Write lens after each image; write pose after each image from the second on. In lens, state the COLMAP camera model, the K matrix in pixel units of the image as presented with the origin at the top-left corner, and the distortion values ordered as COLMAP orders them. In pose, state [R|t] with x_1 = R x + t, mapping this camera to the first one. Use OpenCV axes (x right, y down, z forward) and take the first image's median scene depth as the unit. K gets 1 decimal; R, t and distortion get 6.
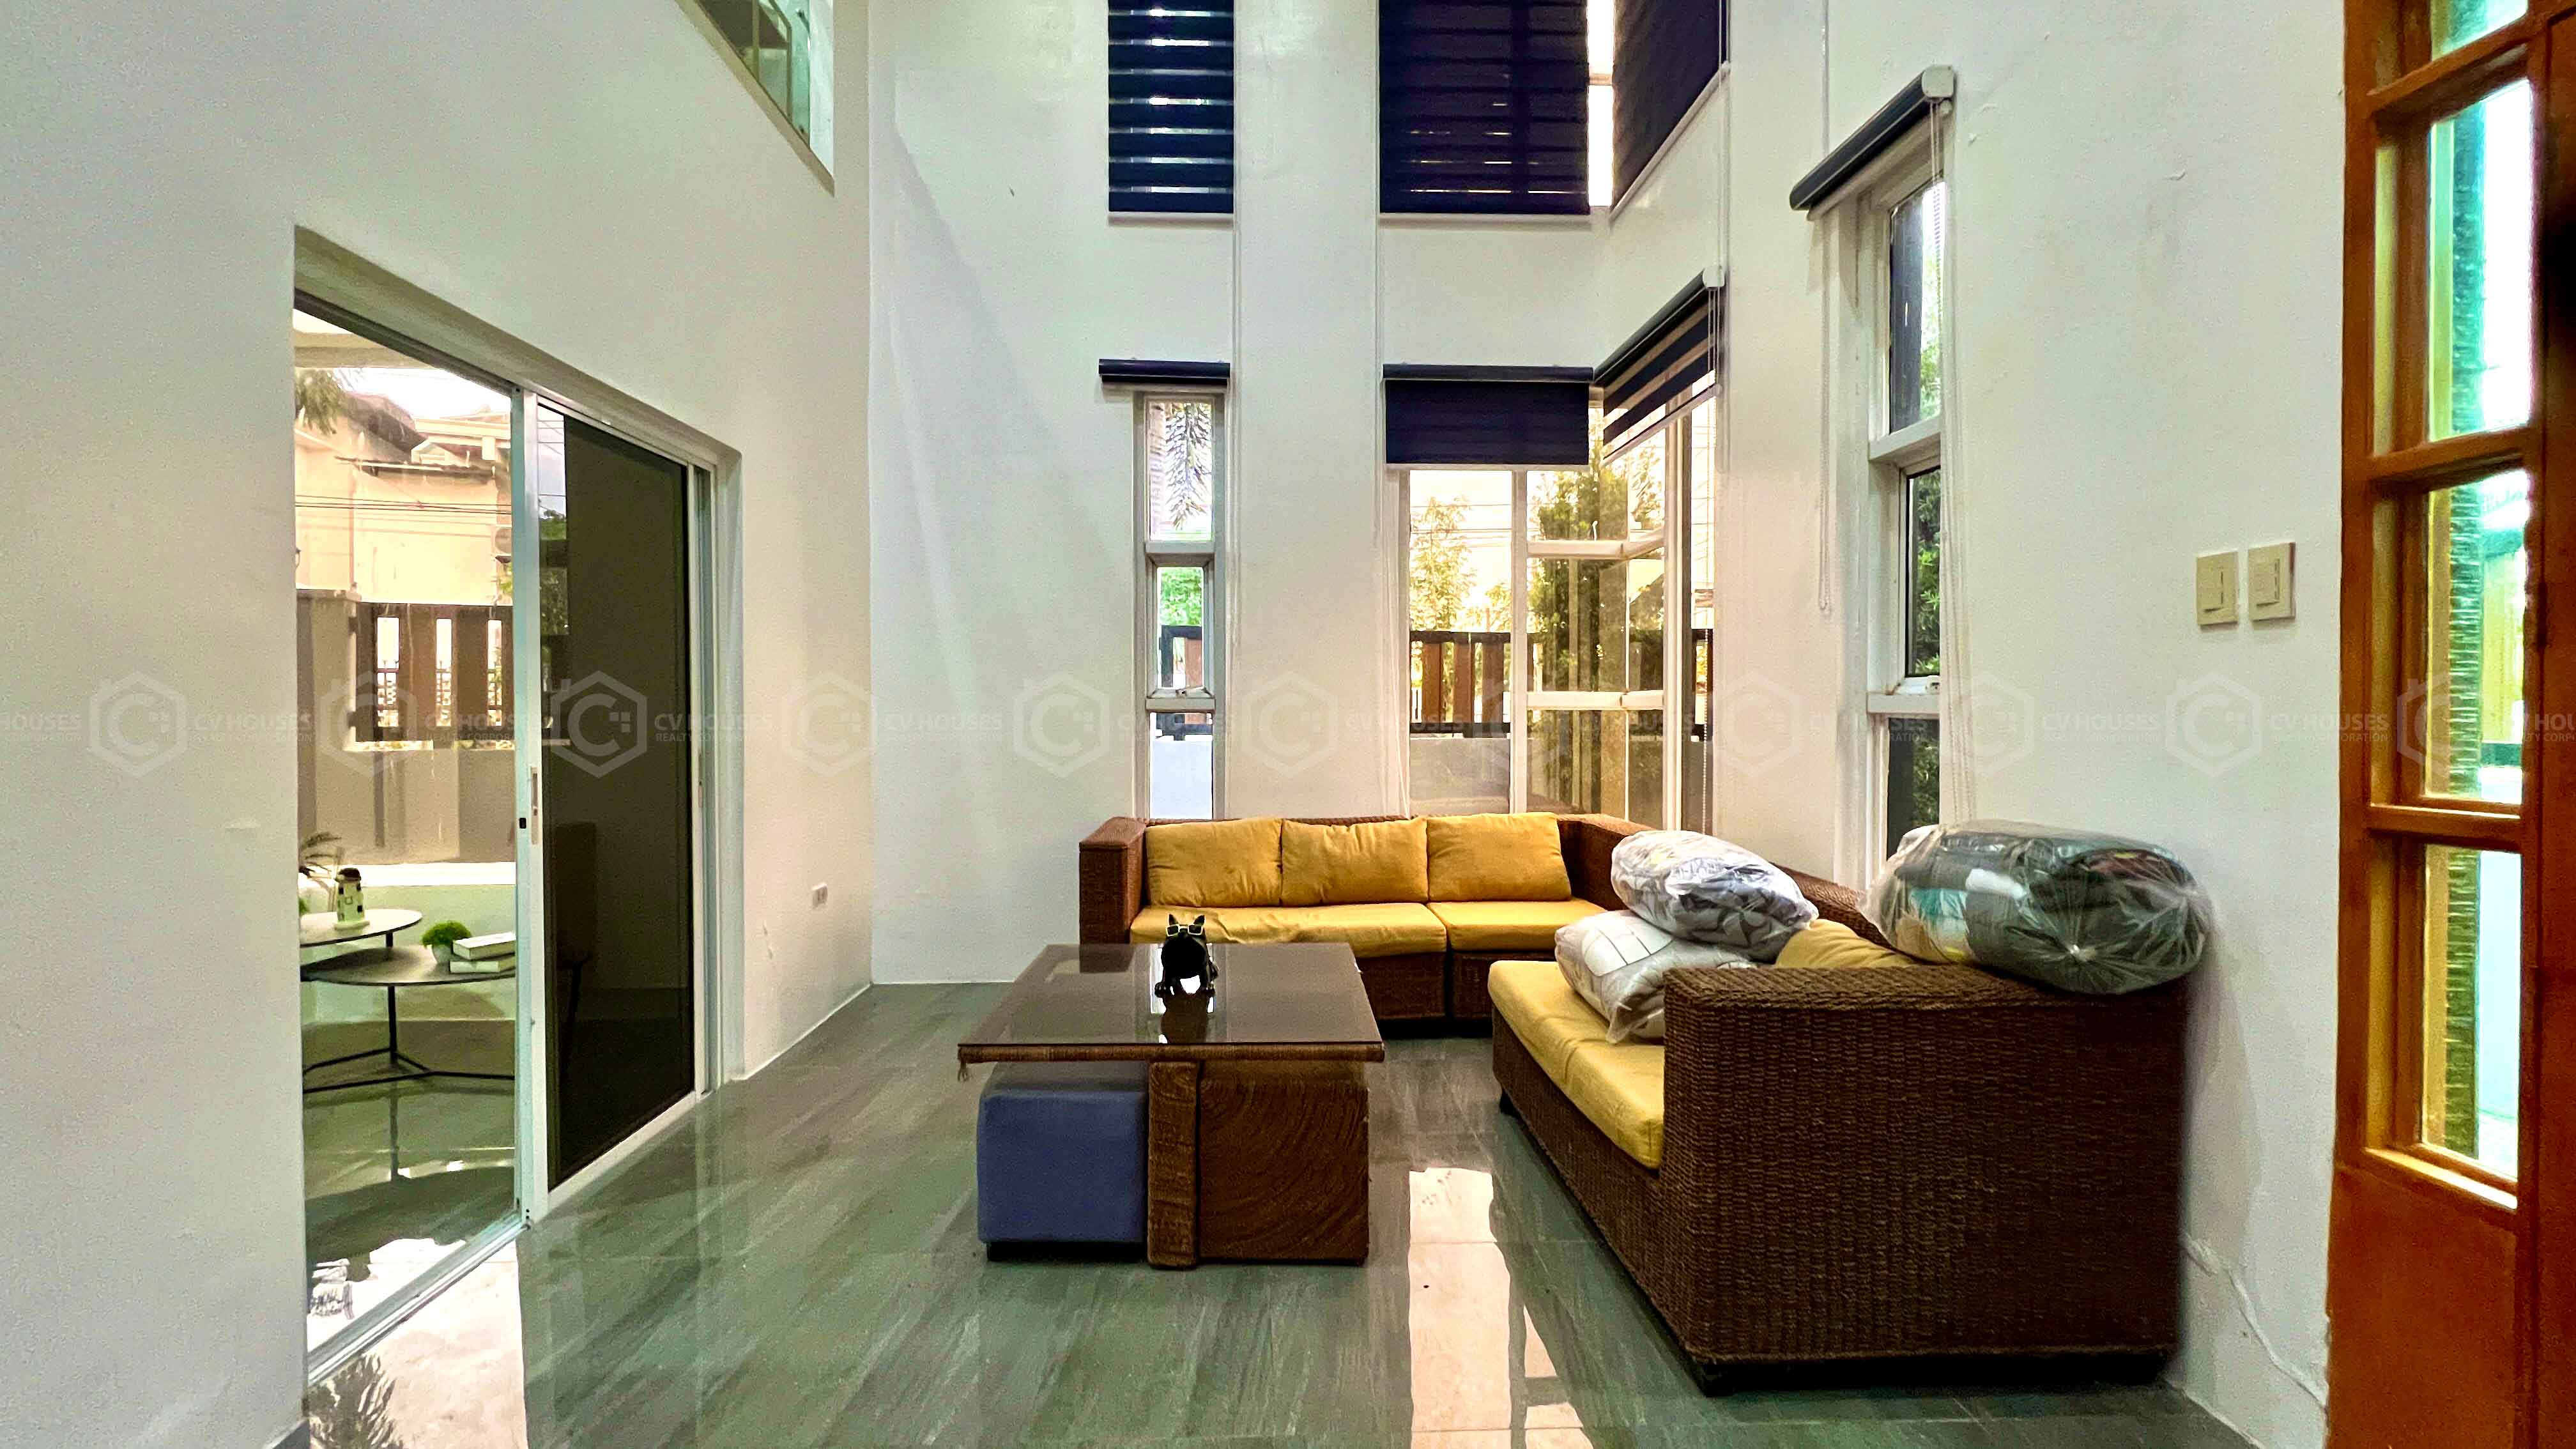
lens RADIAL K [[941.2, 0, 1279.3], [0, 941.2, 716.9], [0, 0, 1]] dist [0.000732, 0.000097]
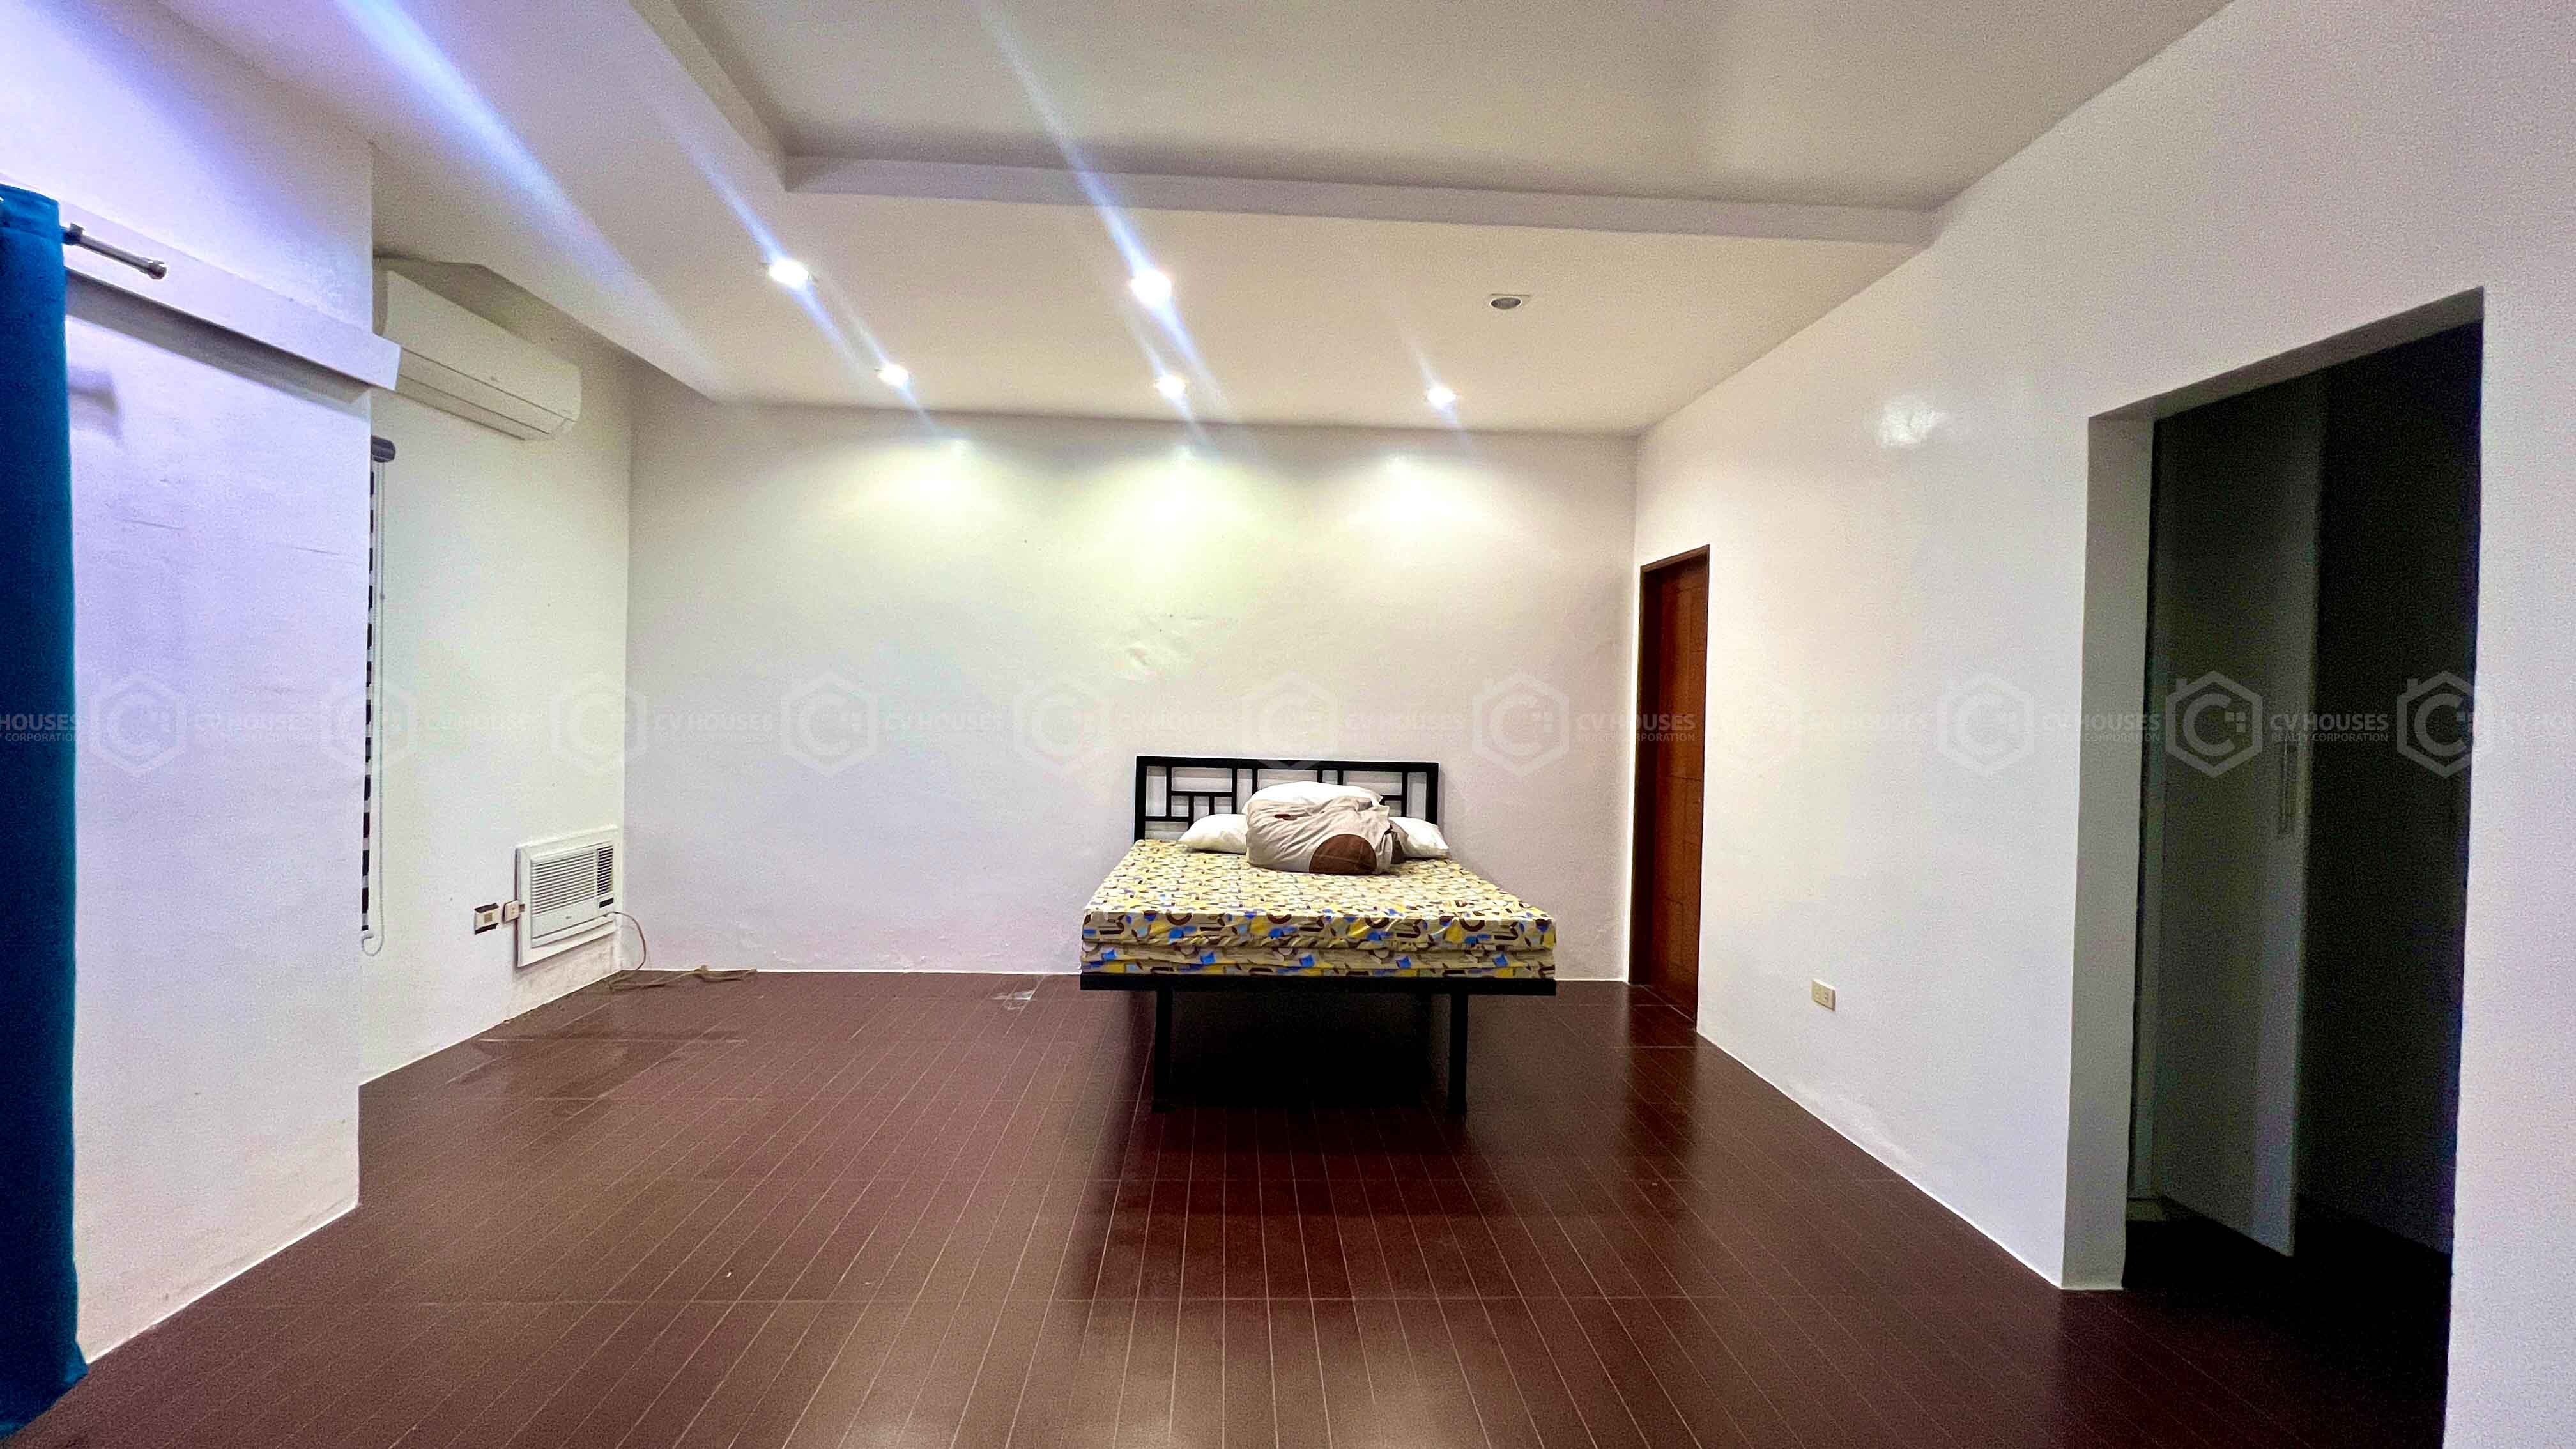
lens RADIAL K [[1022.6, 0, 1282.6], [0, 1022.6, 718.4], [0, 0, 1]] dist [0.002973, 0.000289]
pose [[0.999696, -0.000362, 0.024649, -1.475040], [0.000329, 0.999999, 0.001350, -0.000674], [-0.024649, -0.001342, 0.999695, -0.040992]]
